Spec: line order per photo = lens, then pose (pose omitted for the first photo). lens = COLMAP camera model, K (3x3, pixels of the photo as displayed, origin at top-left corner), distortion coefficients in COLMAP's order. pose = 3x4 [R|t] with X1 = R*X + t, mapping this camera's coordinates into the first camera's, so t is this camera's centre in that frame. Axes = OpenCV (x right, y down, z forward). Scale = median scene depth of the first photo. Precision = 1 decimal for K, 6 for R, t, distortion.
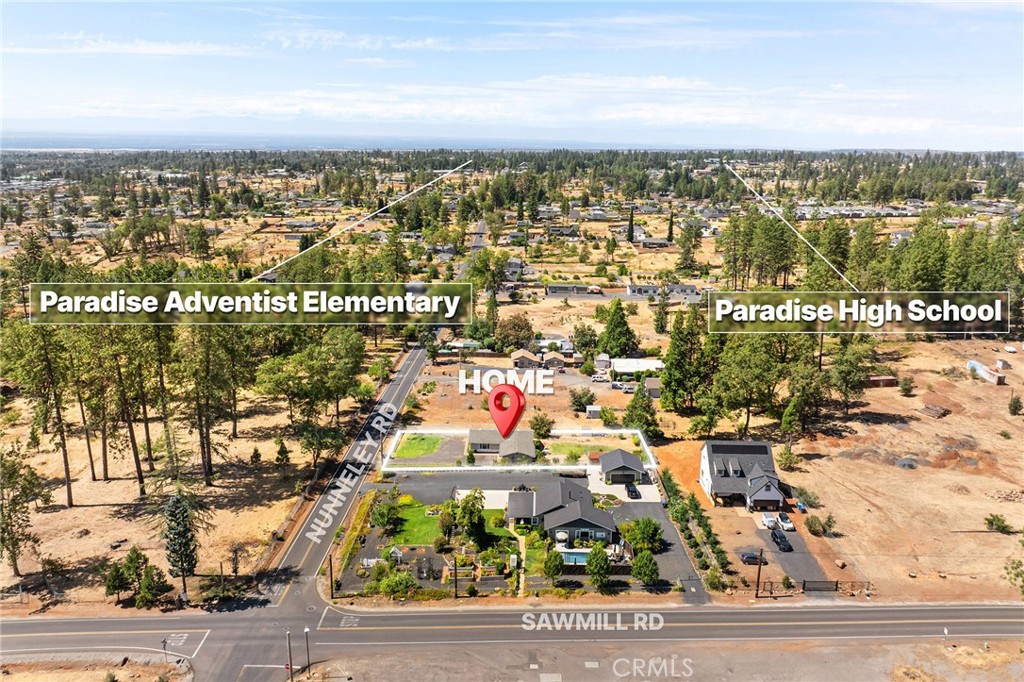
lens RADIAL K [[723.9, 0, 512.0], [0, 723.9, 341.0], [0, 0, 1]] dist [-0.045474, -0.004307]
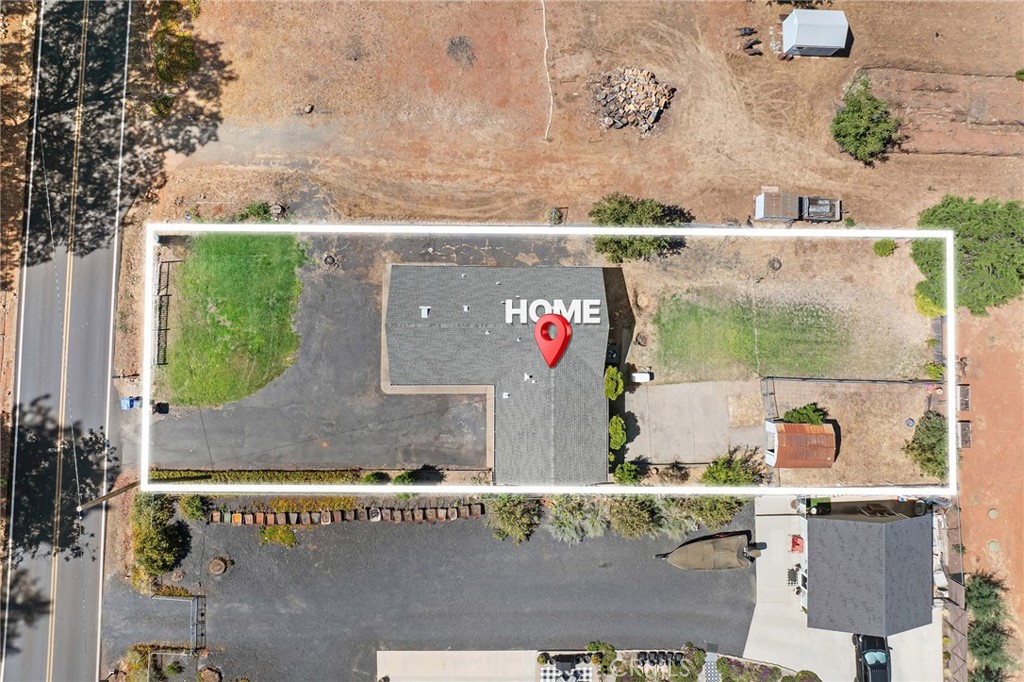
lens RADIAL K [[723.9, 0, 512.0], [0, 723.9, 341.0], [0, 0, 1]] dist [-0.045474, -0.004307]
pose [[0.999545, 0.014925, 0.026216, -0.019413], [-0.029410, 0.288750, 0.956953, -0.162026], [0.006713, -0.957288, 0.289058, 0.949779]]
